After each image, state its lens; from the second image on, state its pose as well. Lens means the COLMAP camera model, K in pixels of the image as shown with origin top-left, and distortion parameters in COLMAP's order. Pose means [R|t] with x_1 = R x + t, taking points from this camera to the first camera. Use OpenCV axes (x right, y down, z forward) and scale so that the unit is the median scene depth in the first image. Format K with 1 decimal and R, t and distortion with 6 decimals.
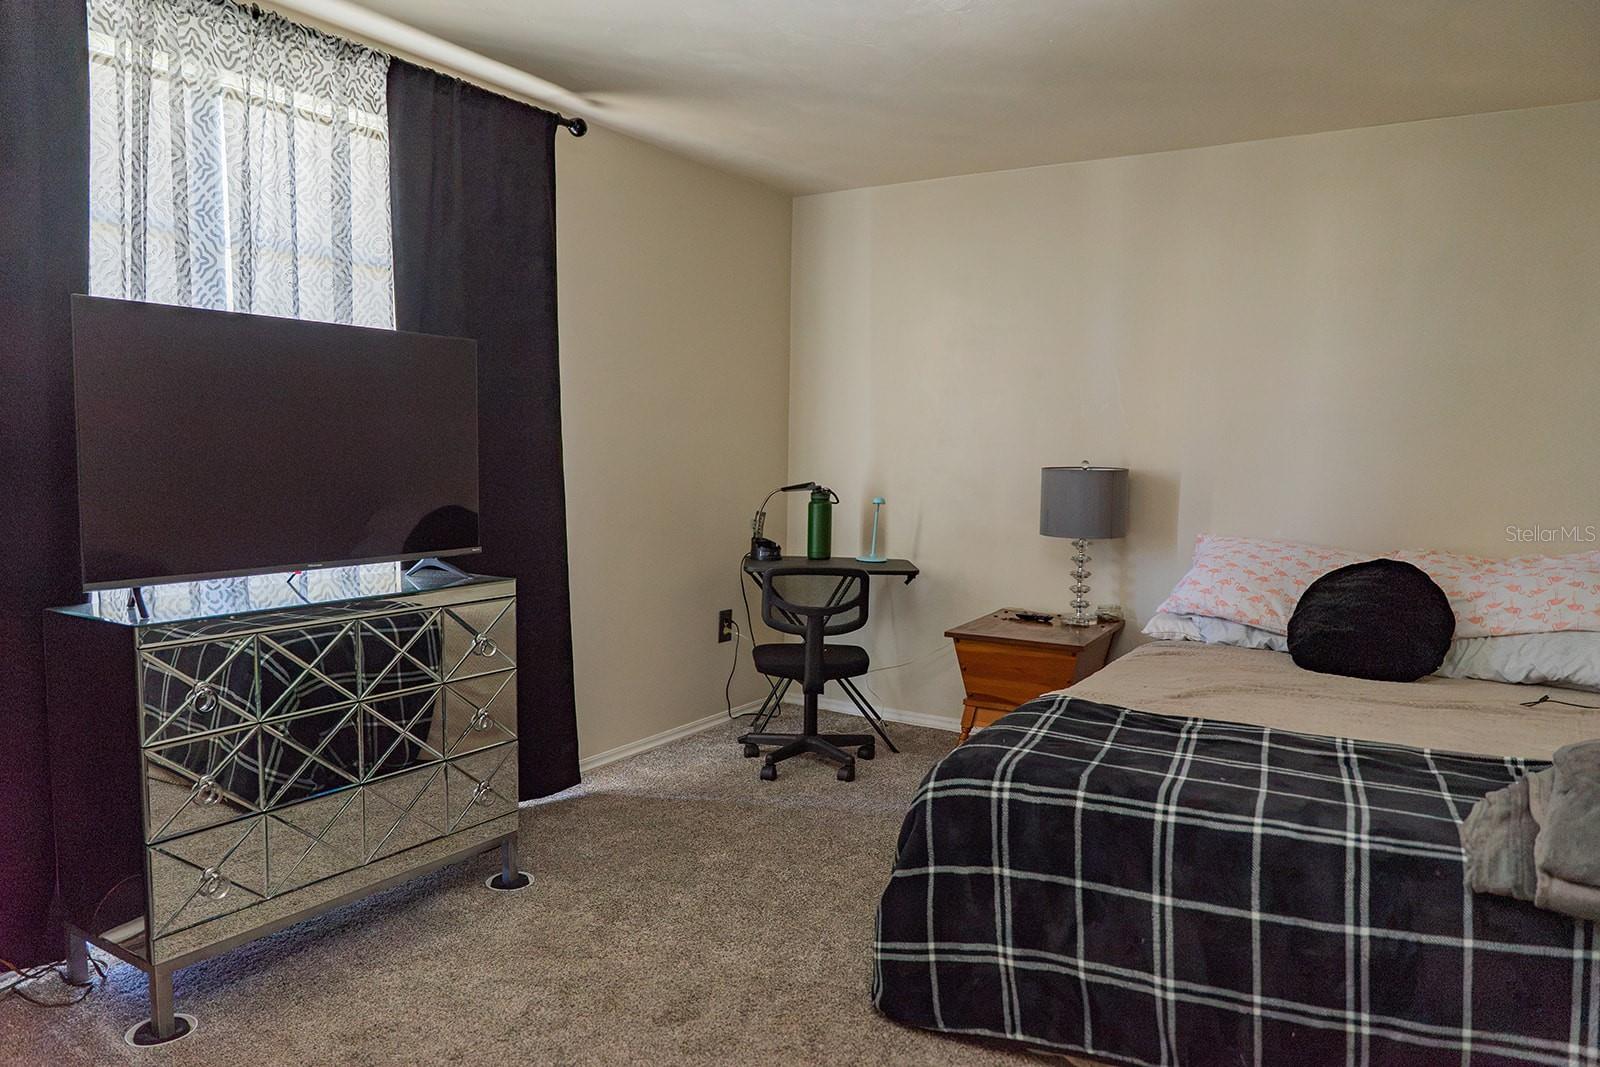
lens RADIAL K [[1115.6, 0, 800.0], [0, 1115.6, 533.5], [0, 0, 1]] dist [0.004680, -0.000594]
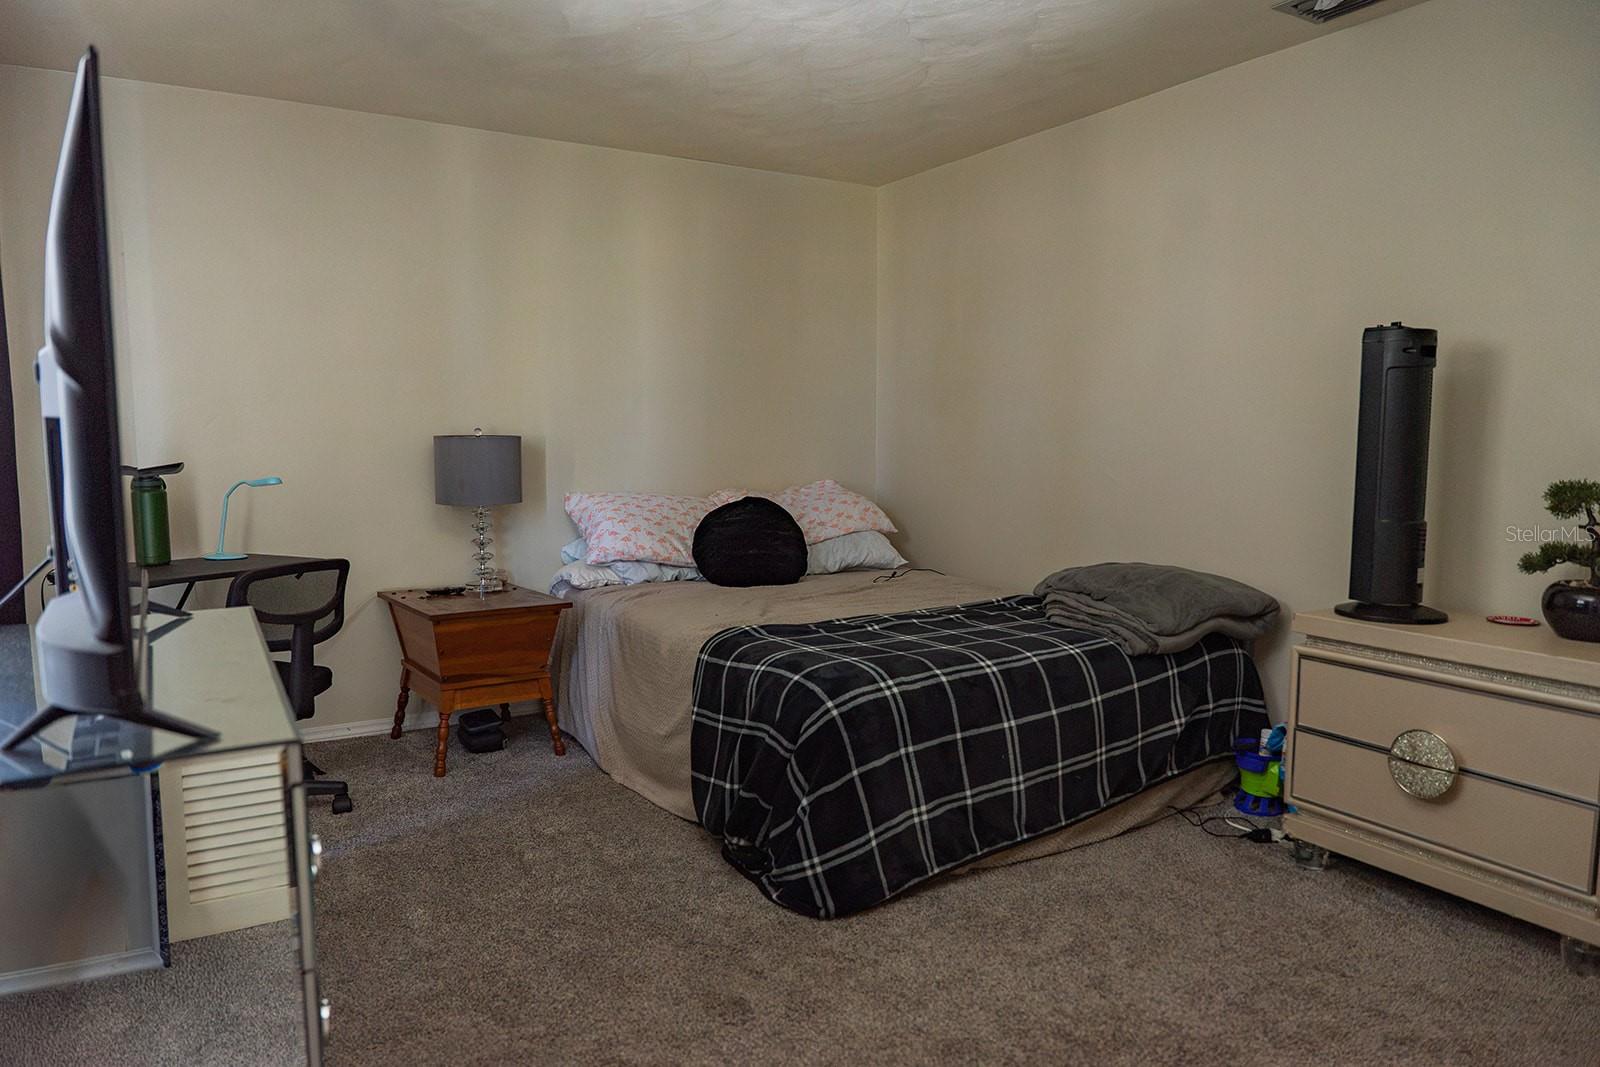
lens RADIAL K [[1115.6, 0, 800.0], [0, 1115.6, 533.5], [0, 0, 1]] dist [0.004680, -0.000594]
pose [[0.434630, -0.097762, 0.895287, -0.585374], [0.082835, 0.994217, 0.068351, -0.017548], [-0.896792, 0.044454, 0.440214, 0.341534]]
